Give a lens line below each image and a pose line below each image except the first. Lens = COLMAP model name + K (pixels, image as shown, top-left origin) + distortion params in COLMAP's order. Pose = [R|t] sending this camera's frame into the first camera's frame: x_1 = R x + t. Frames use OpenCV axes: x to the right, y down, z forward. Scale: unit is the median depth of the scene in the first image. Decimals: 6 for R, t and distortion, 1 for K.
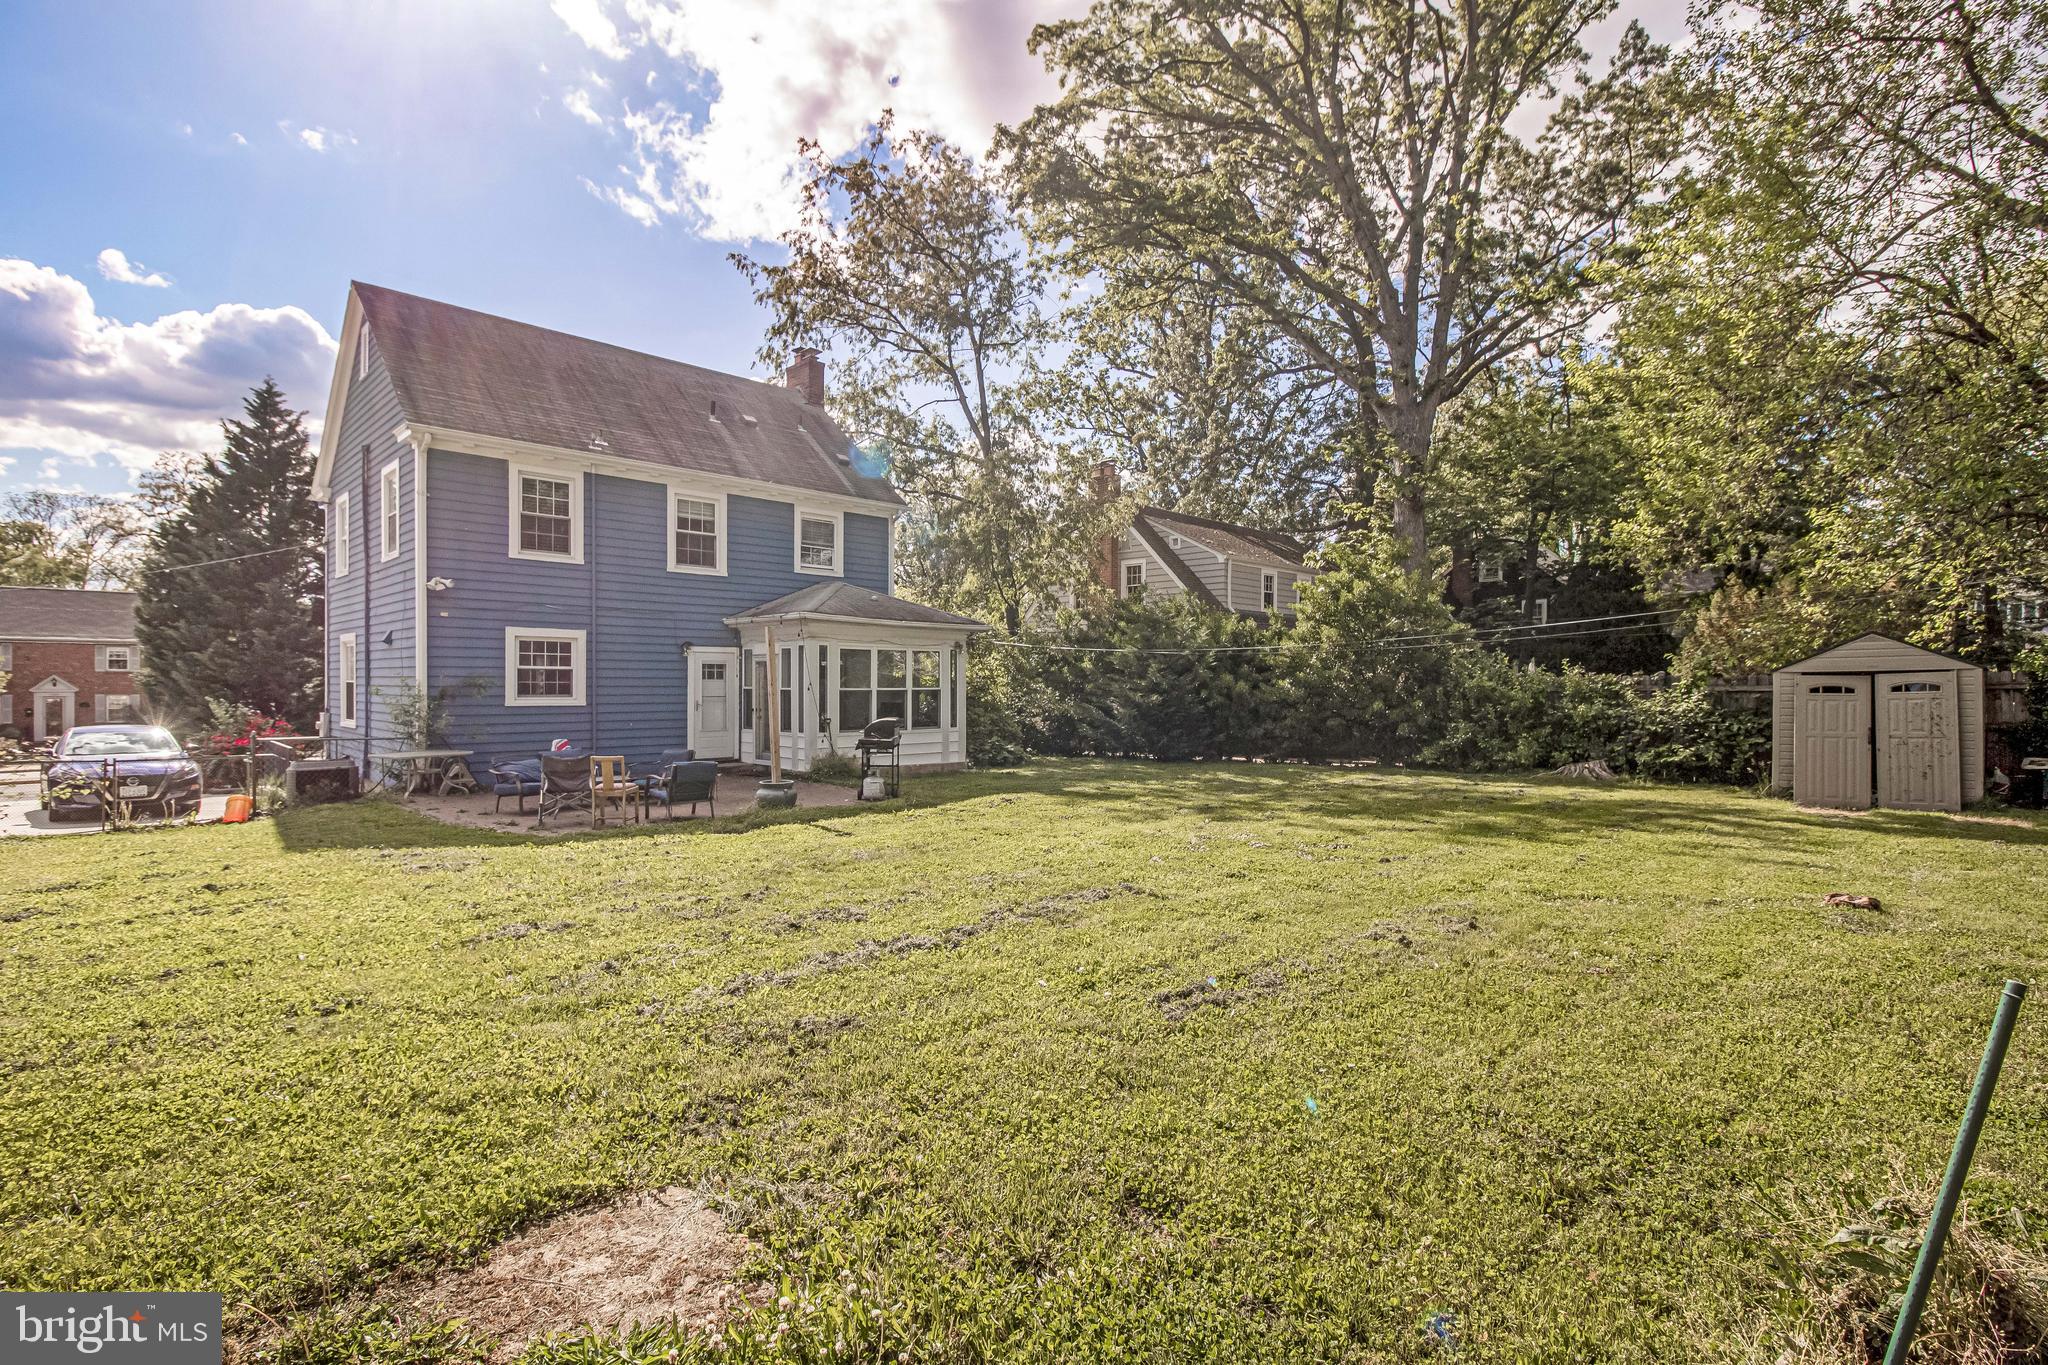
lens RADIAL K [[935.3, 0, 992.1], [0, 935.3, 694.9], [0, 0, 1]] dist [-0.031982, -0.000114]
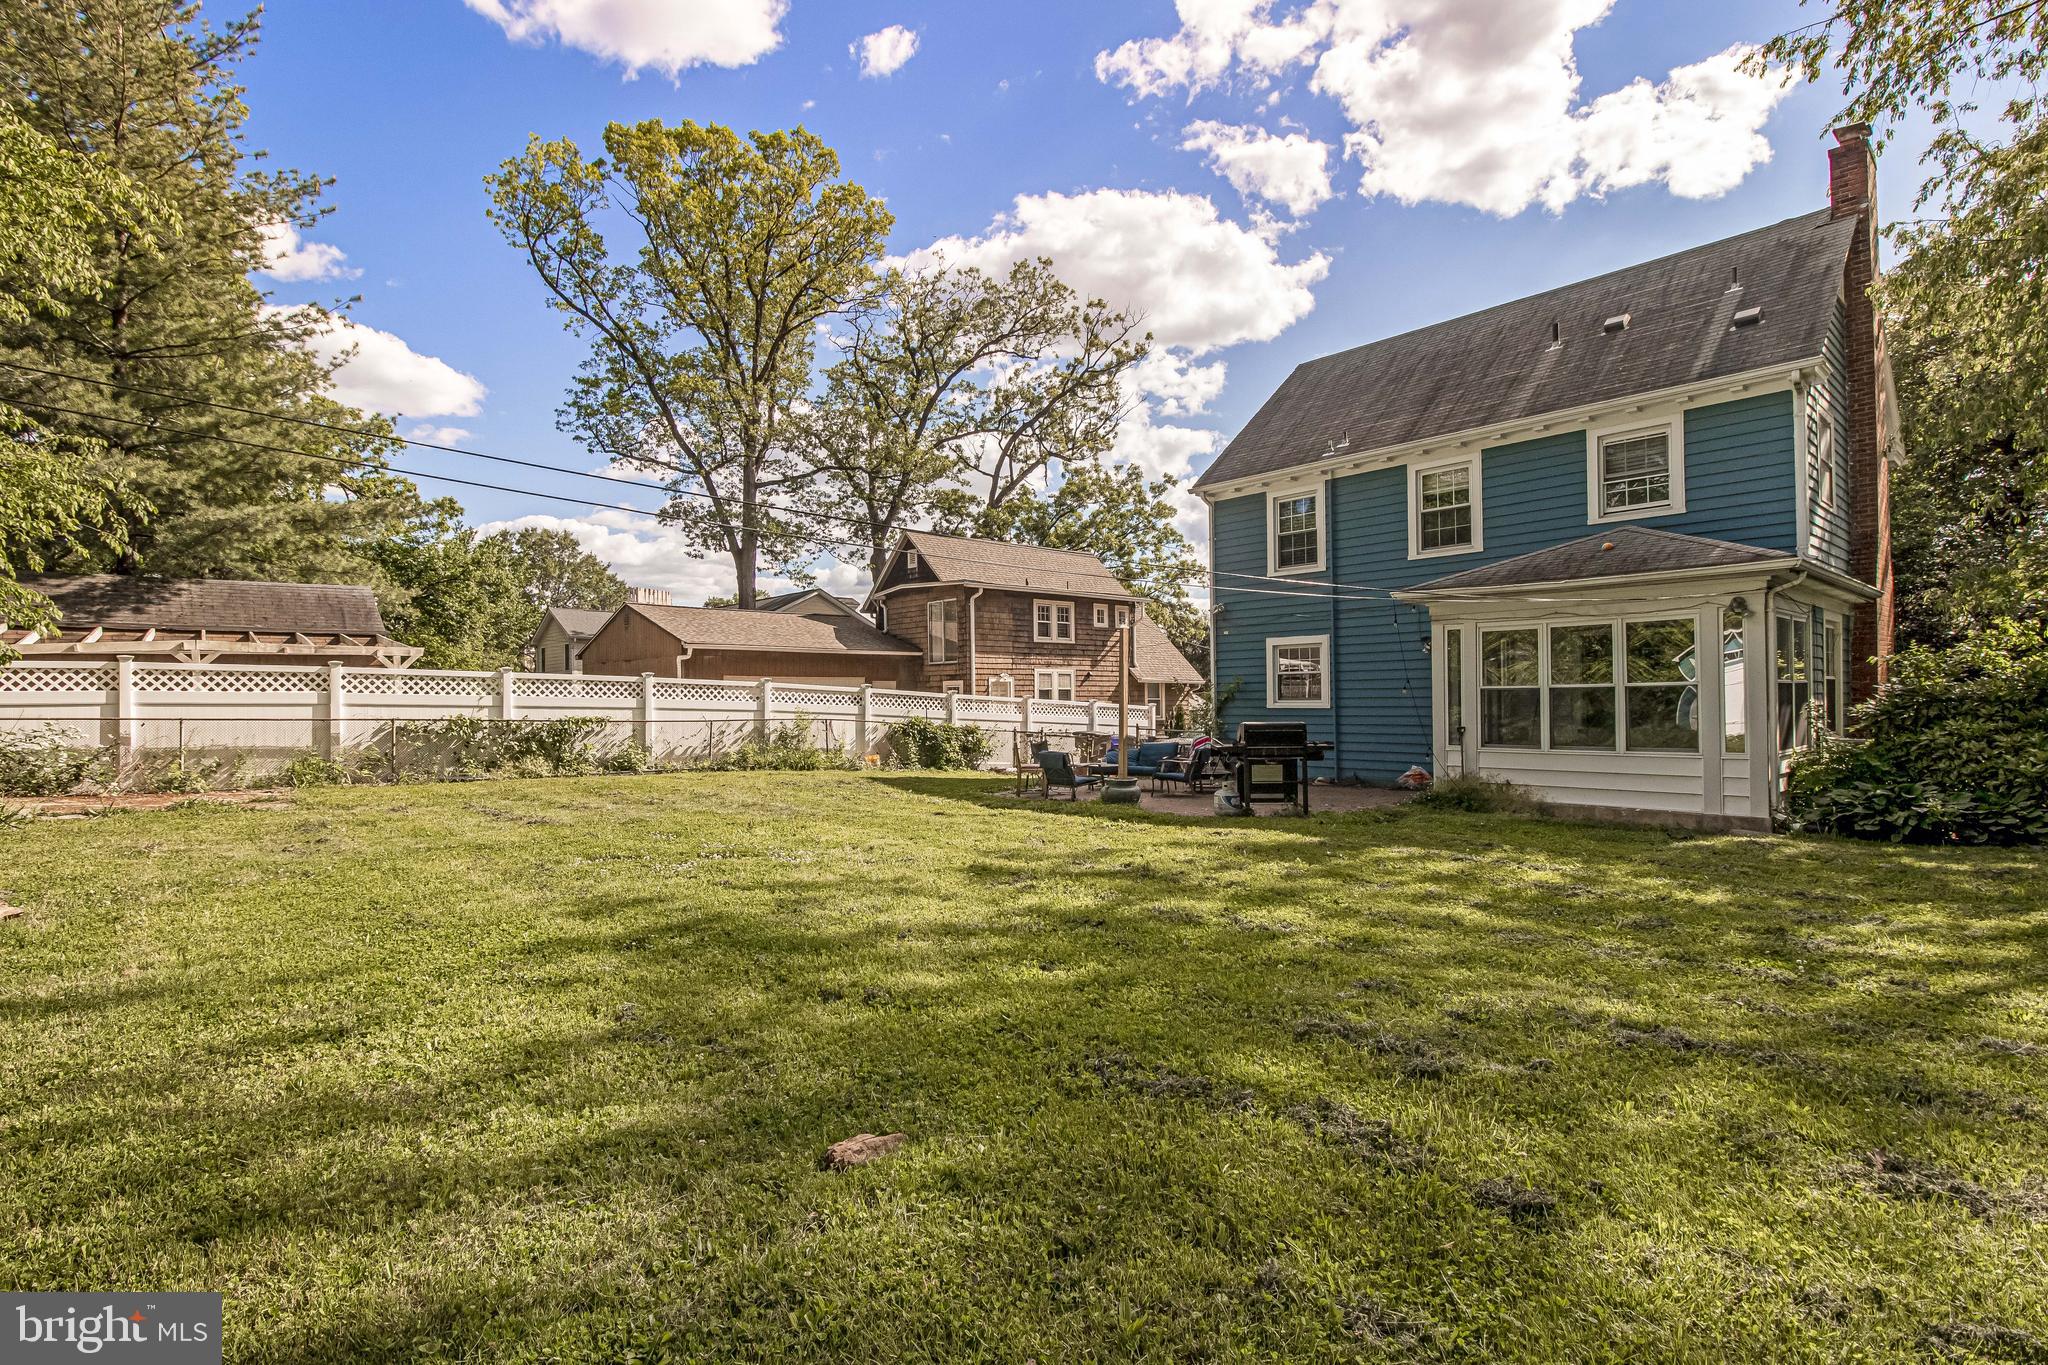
lens RADIAL K [[935.3, 0, 992.1], [0, 935.3, 694.9], [0, 0, 1]] dist [-0.031982, -0.000114]
pose [[-0.053882, -0.011195, -0.998485, 0.554506], [-0.002607, 0.999935, -0.011071, 0.008292], [0.998544, 0.002007, -0.053908, 0.630019]]
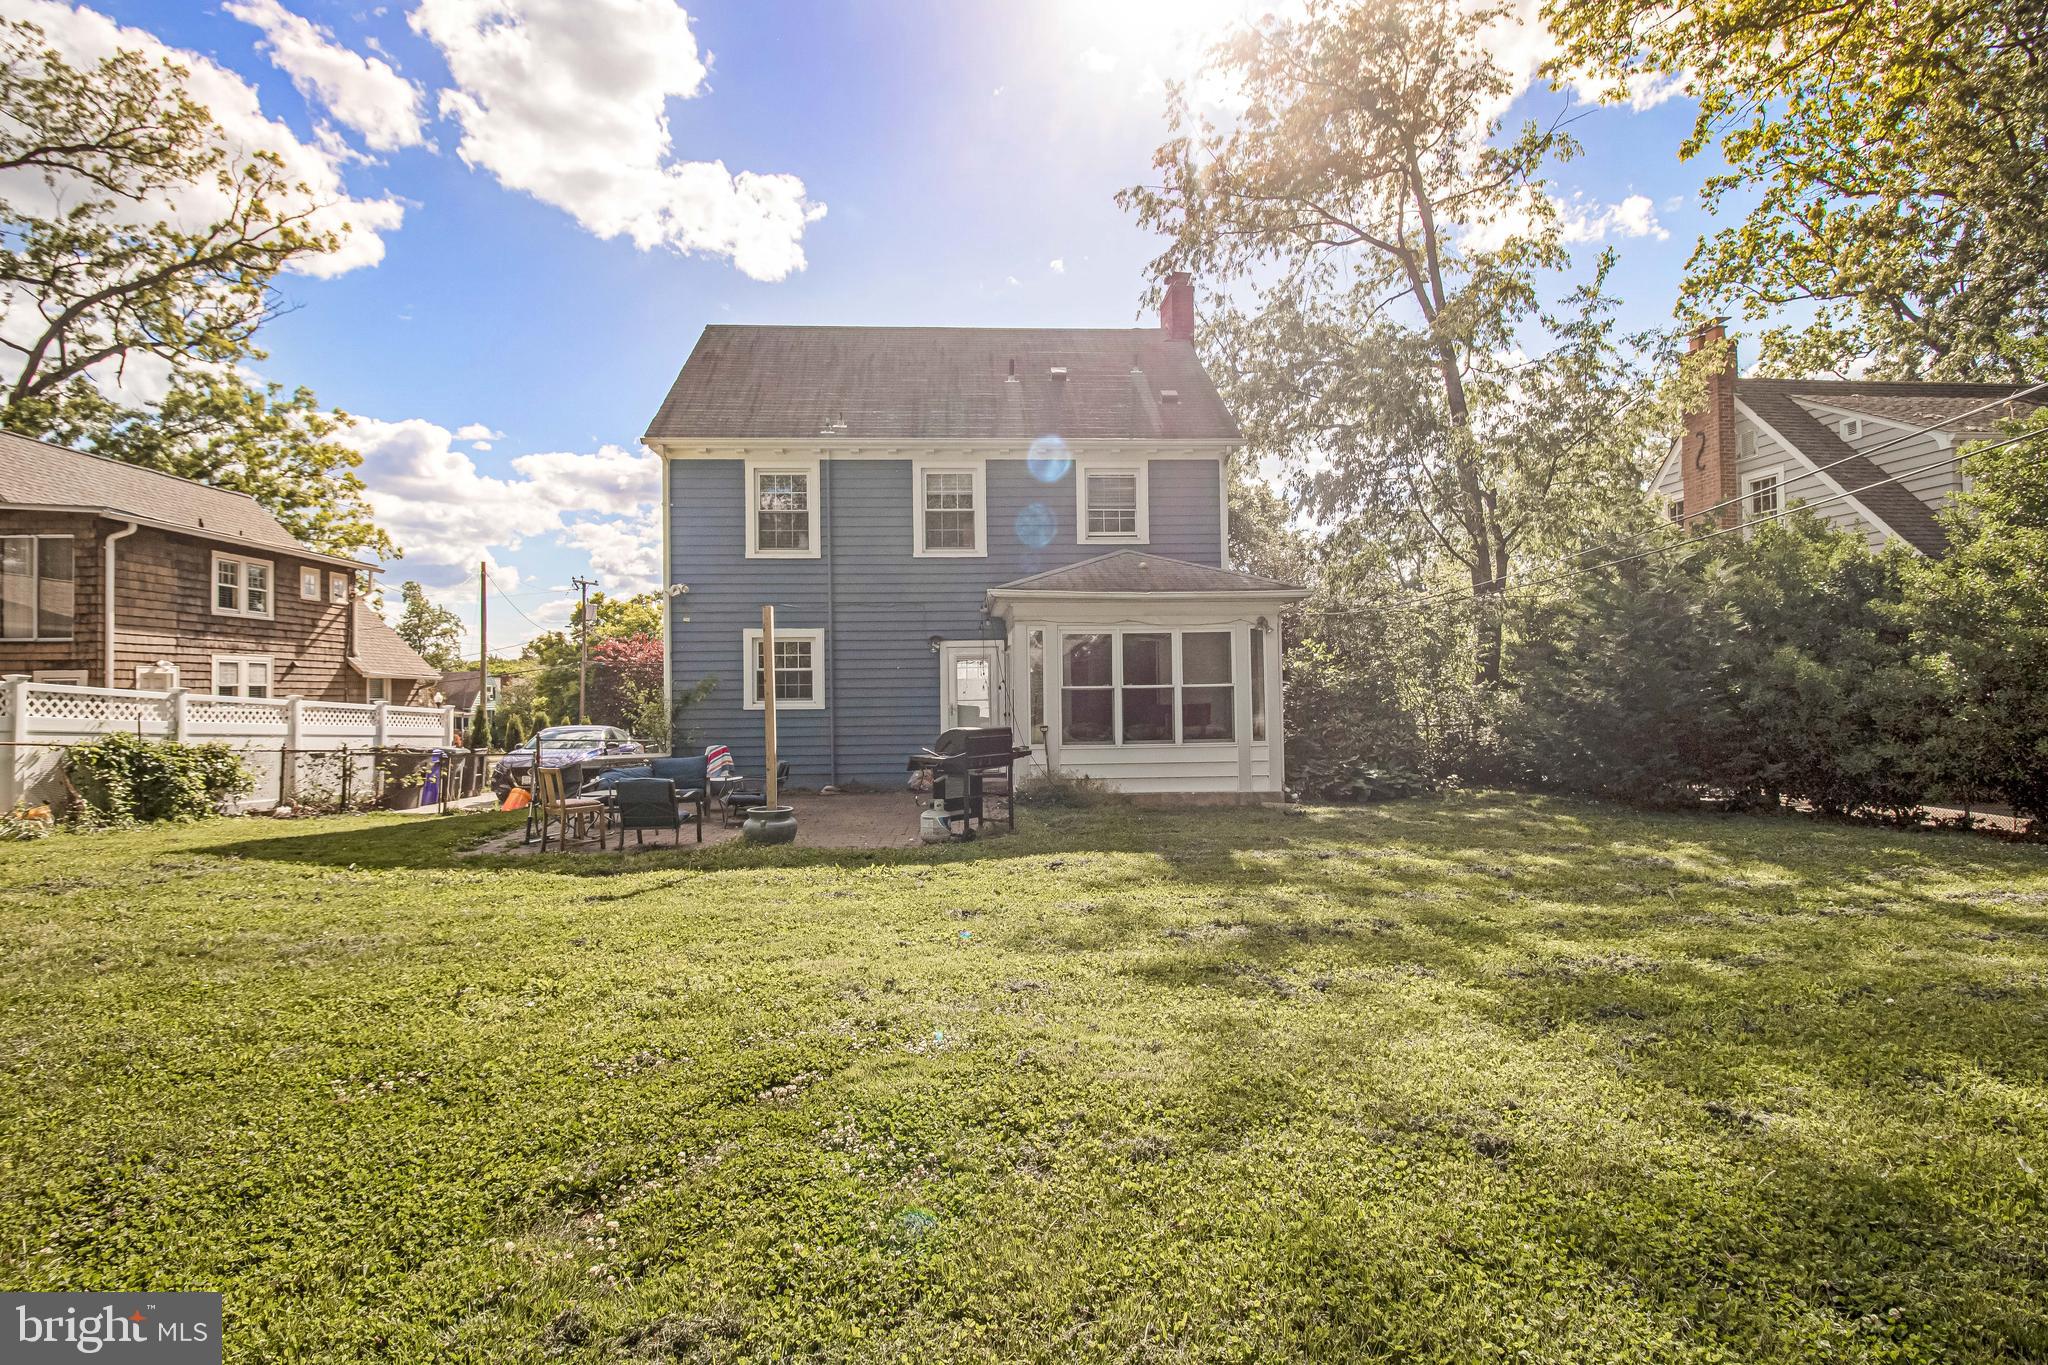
lens RADIAL K [[944.5, 0, 1001.9], [0, 944.5, 662.9], [0, 0, 1]] dist [-0.024416, -0.001027]
pose [[0.754479, -0.032261, -0.655531, 0.291007], [0.007865, 0.999164, -0.040120, 0.003997], [0.656278, 0.025114, 0.754101, 0.372258]]
